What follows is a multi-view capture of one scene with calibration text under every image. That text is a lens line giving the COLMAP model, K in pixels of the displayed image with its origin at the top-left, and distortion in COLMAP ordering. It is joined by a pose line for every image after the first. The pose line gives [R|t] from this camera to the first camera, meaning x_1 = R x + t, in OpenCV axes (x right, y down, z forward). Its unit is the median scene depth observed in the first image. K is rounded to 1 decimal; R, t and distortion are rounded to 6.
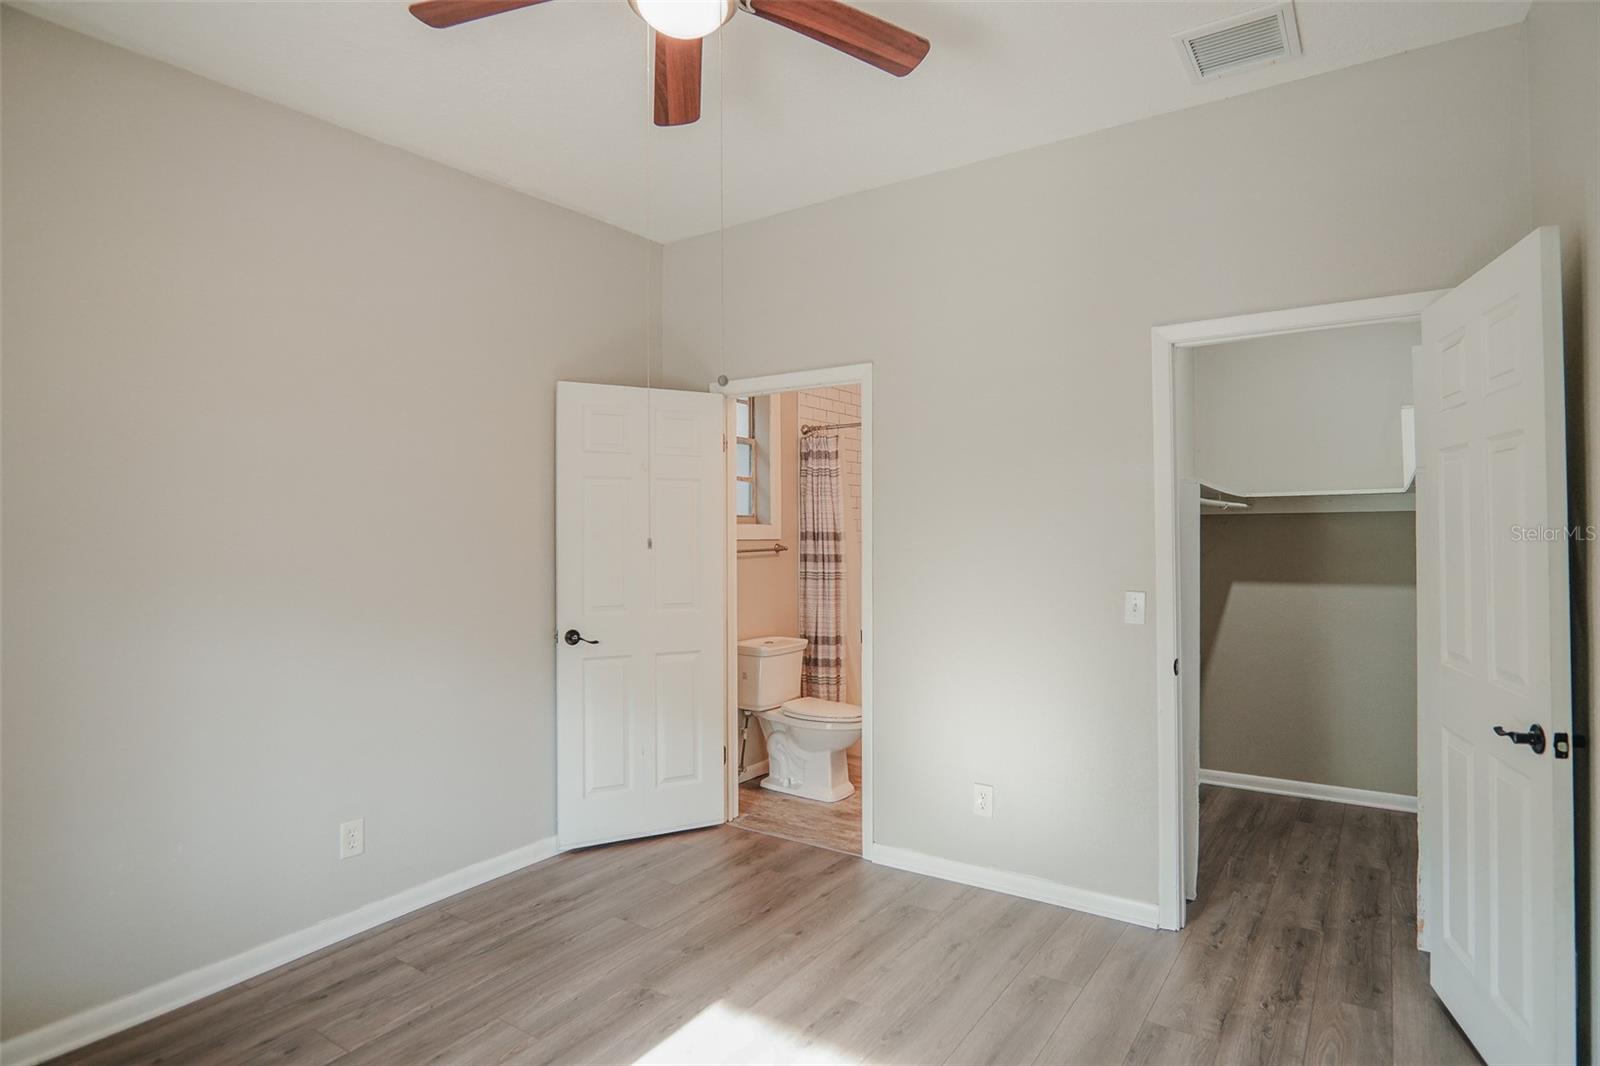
lens RADIAL K [[860.4, 0, 800.2], [0, 860.4, 533.1], [0, 0, 1]] dist [-0.033170, 0.009503]
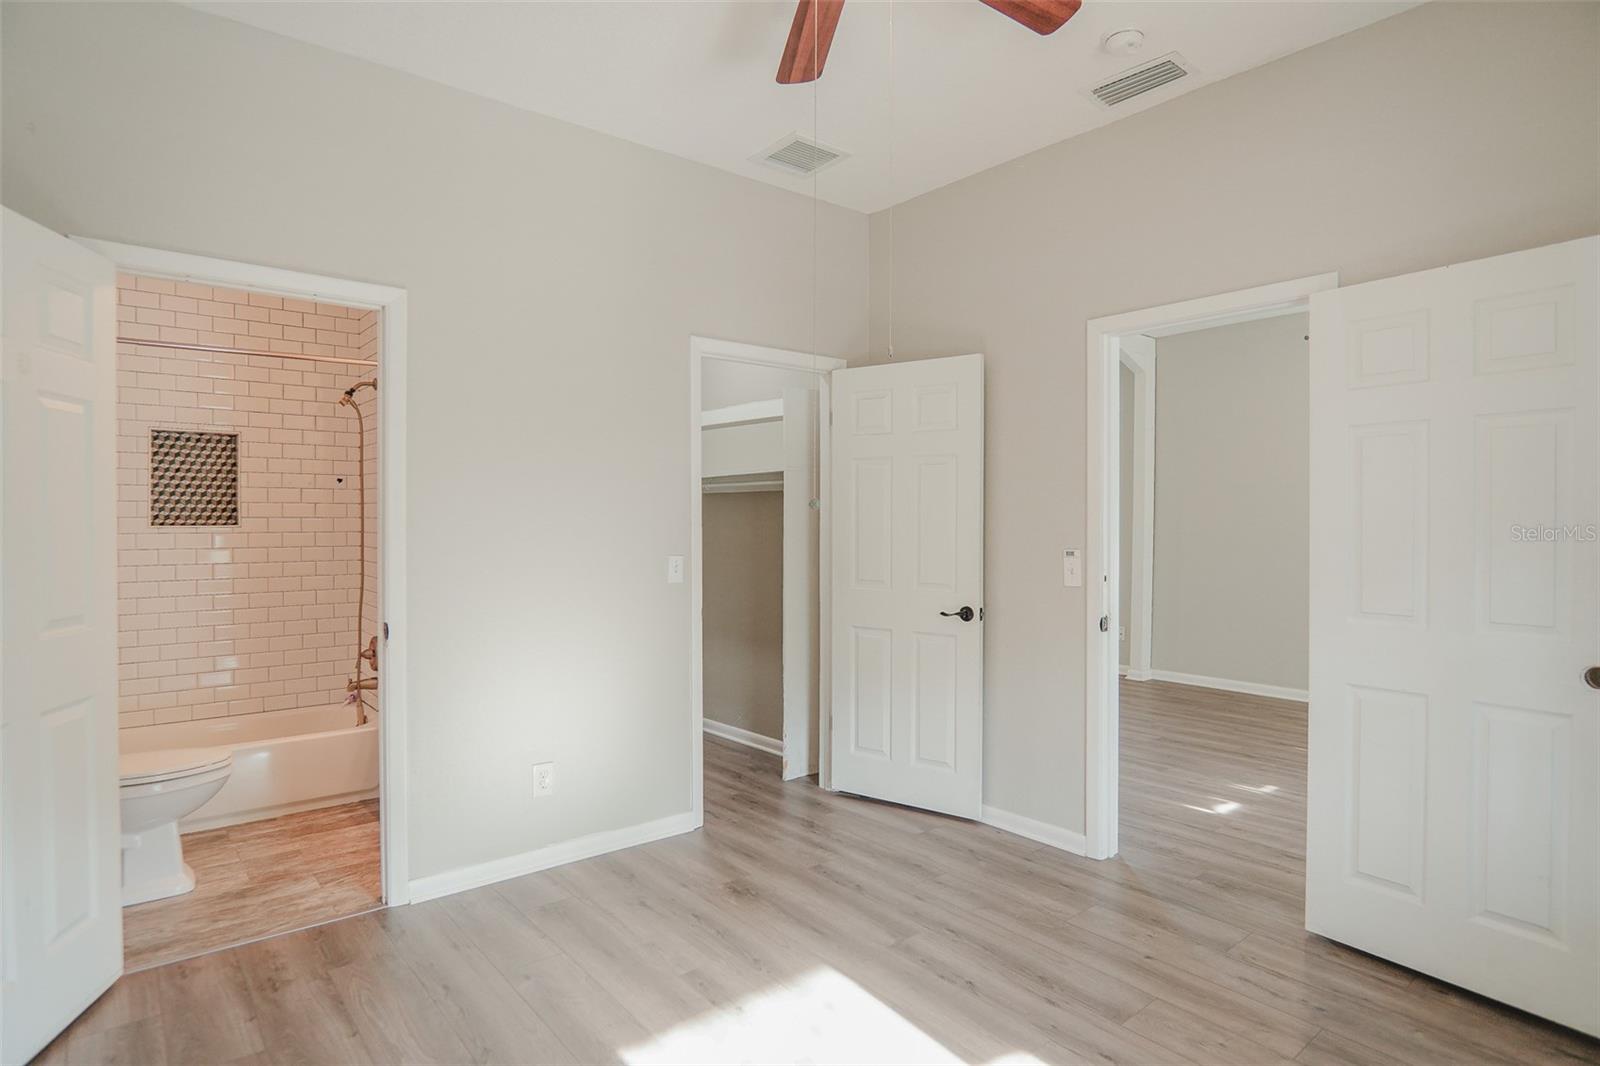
lens RADIAL K [[860.4, 0, 814.4], [0, 860.4, 532.6], [0, 0, 1]] dist [-0.033170, 0.009503]
pose [[0.286779, -0.015576, 0.957870, -0.662867], [-0.002429, 0.999853, 0.016986, 0.015280], [-0.957994, -0.007197, 0.286699, 0.456087]]
